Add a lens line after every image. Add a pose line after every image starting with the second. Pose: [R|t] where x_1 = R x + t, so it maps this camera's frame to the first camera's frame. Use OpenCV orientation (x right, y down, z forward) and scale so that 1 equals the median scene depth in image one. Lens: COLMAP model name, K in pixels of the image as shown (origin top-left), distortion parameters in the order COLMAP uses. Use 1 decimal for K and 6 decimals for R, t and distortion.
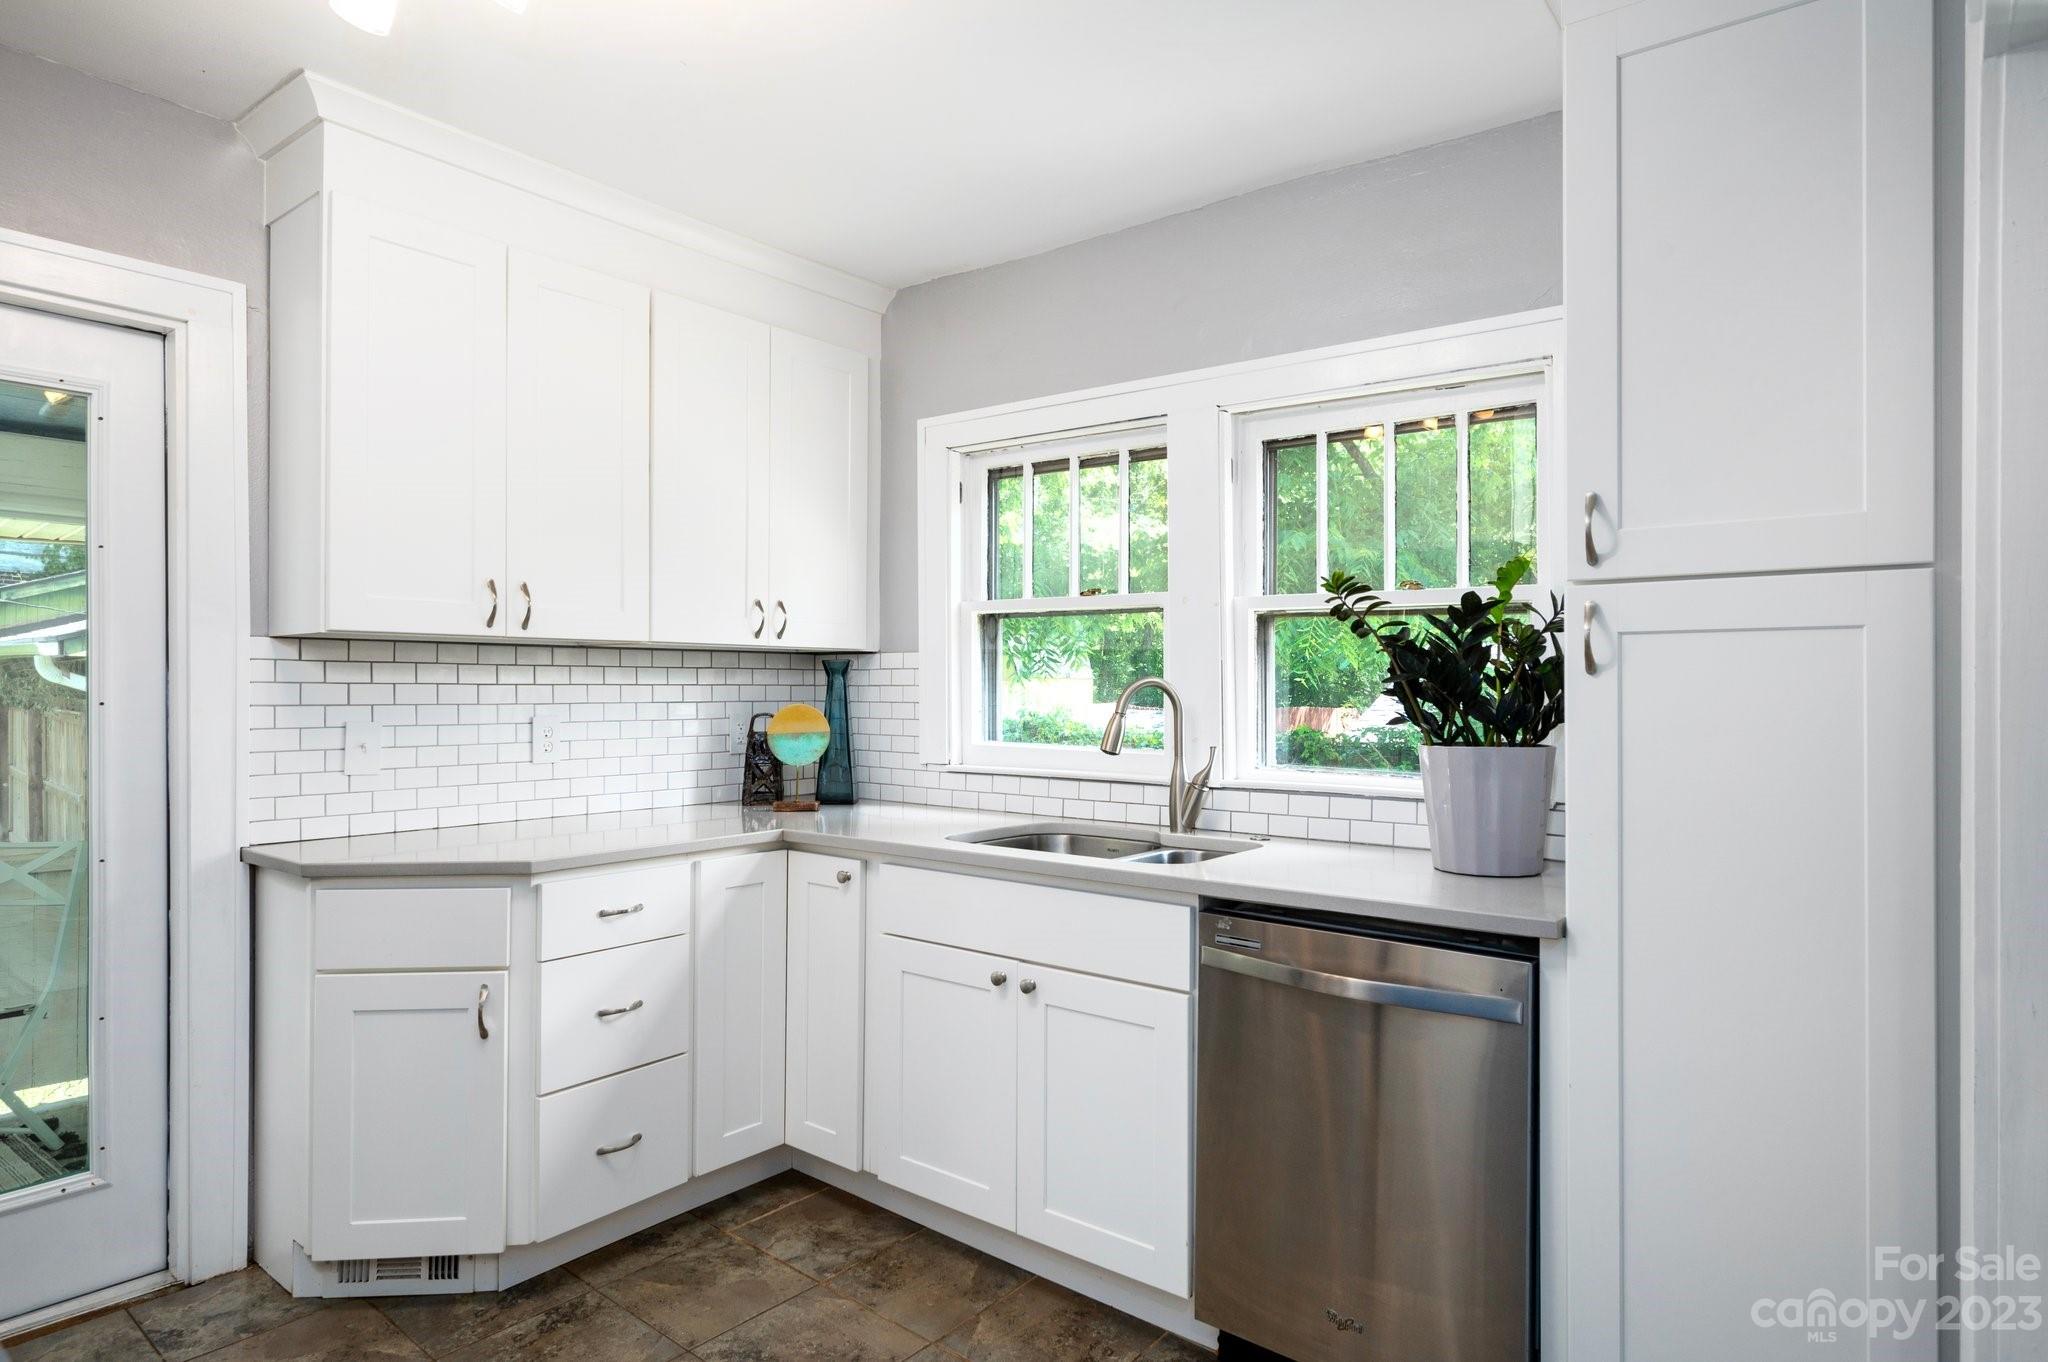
lens RADIAL K [[1198.8, 0, 1024.0], [0, 1198.8, 681.0], [0, 0, 1]] dist [-0.000839, 0.001669]
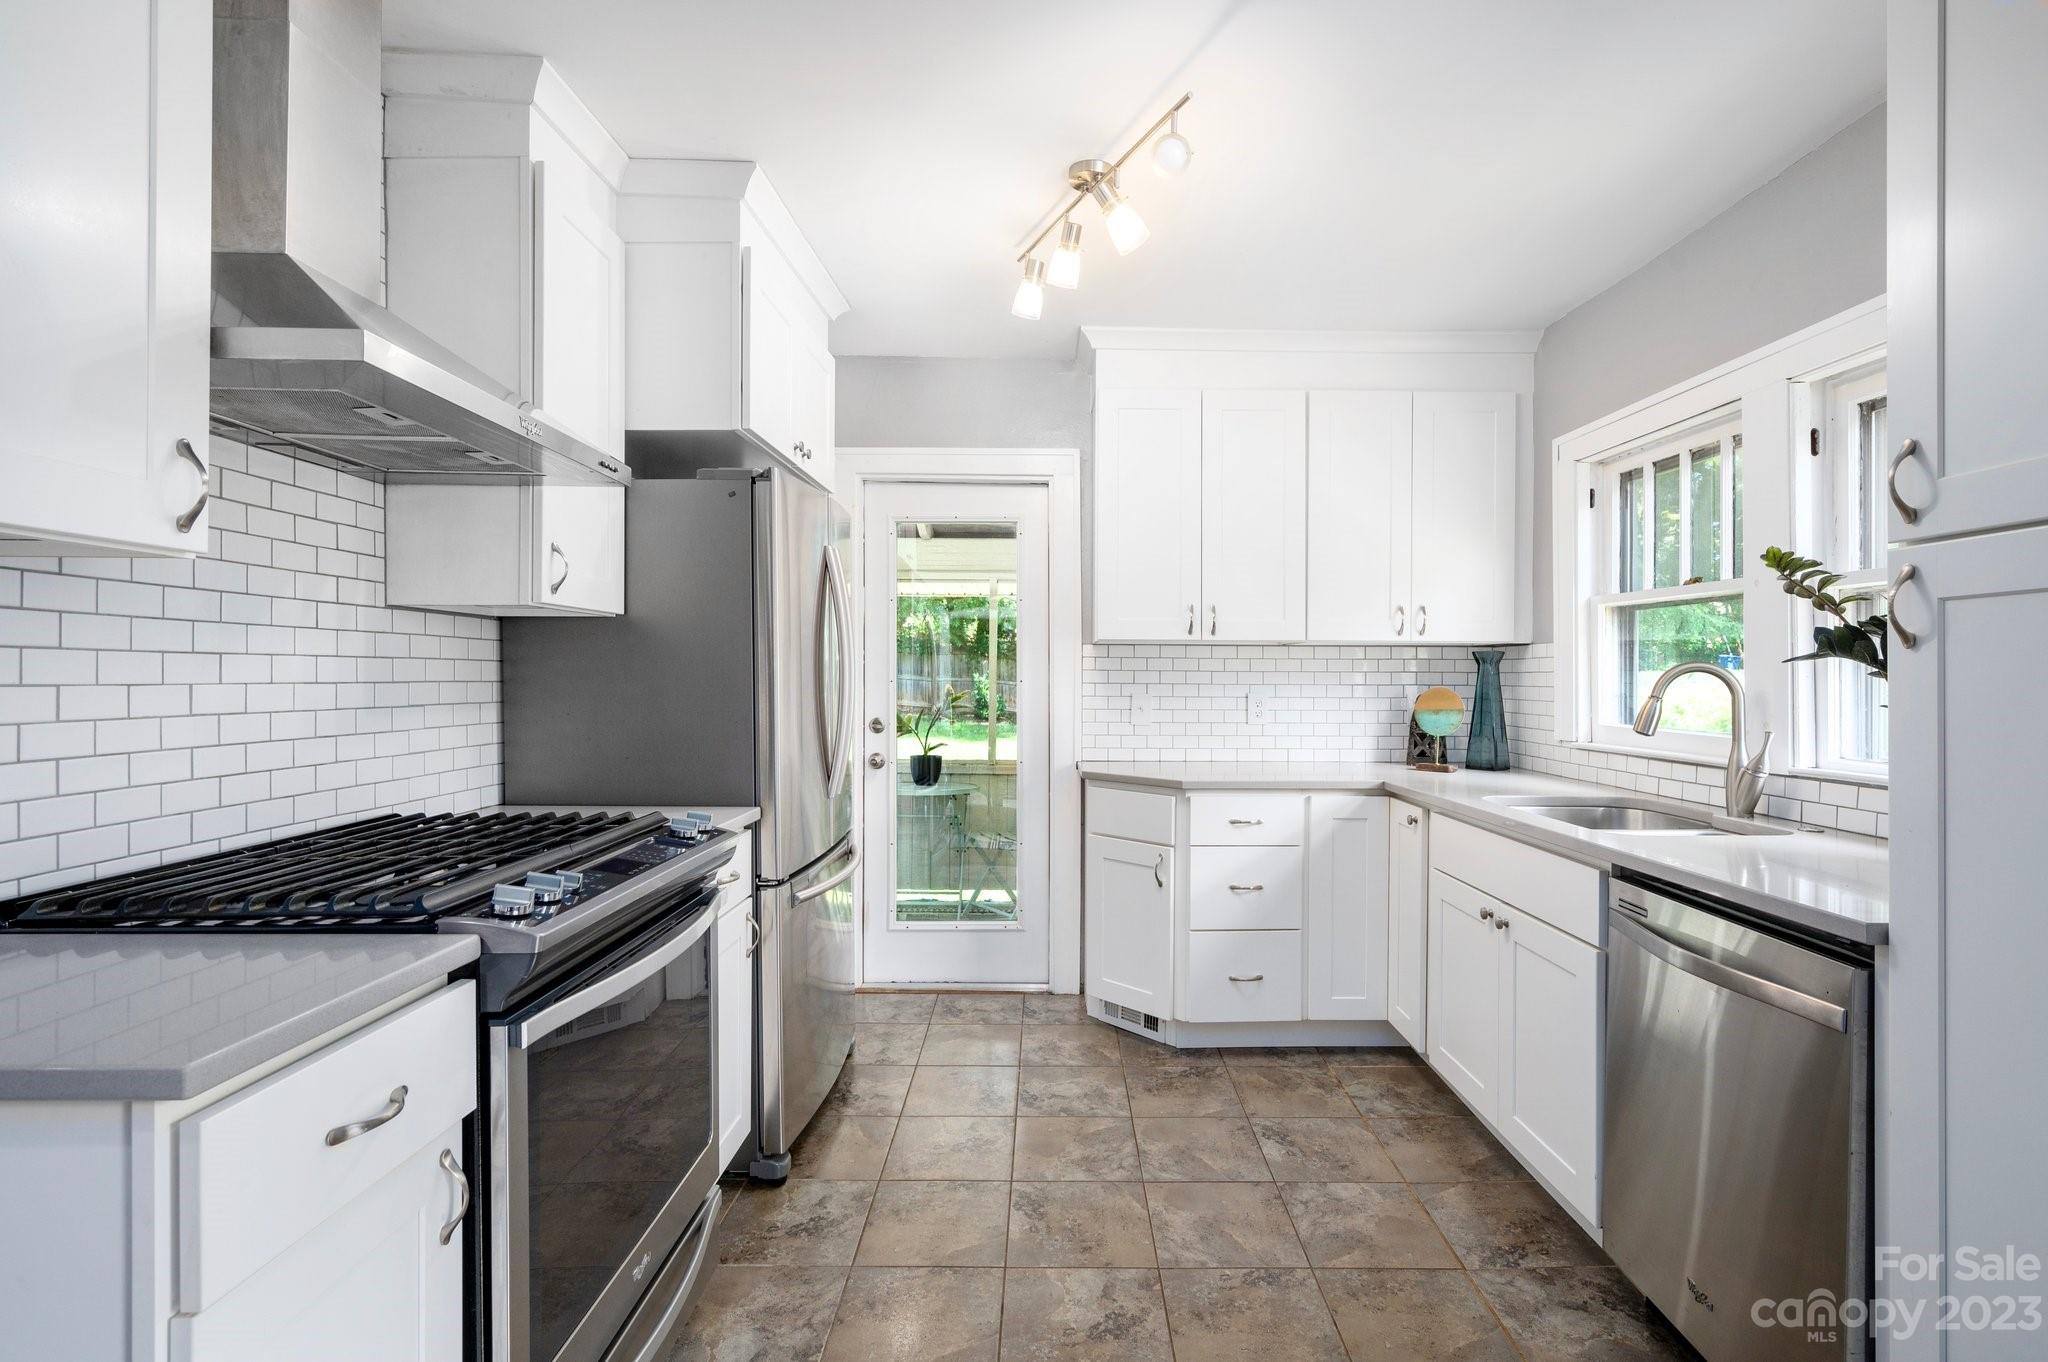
lens RADIAL K [[965.4, 0, 1024.0], [0, 965.4, 681.0], [0, 0, 1]] dist [-0.001455, 0.000175]
pose [[0.616012, 0.003625, -0.787728, 0.412369], [0.000199, 0.999989, 0.004758, 0.009885], [0.787737, -0.003087, 0.616004, 0.038493]]
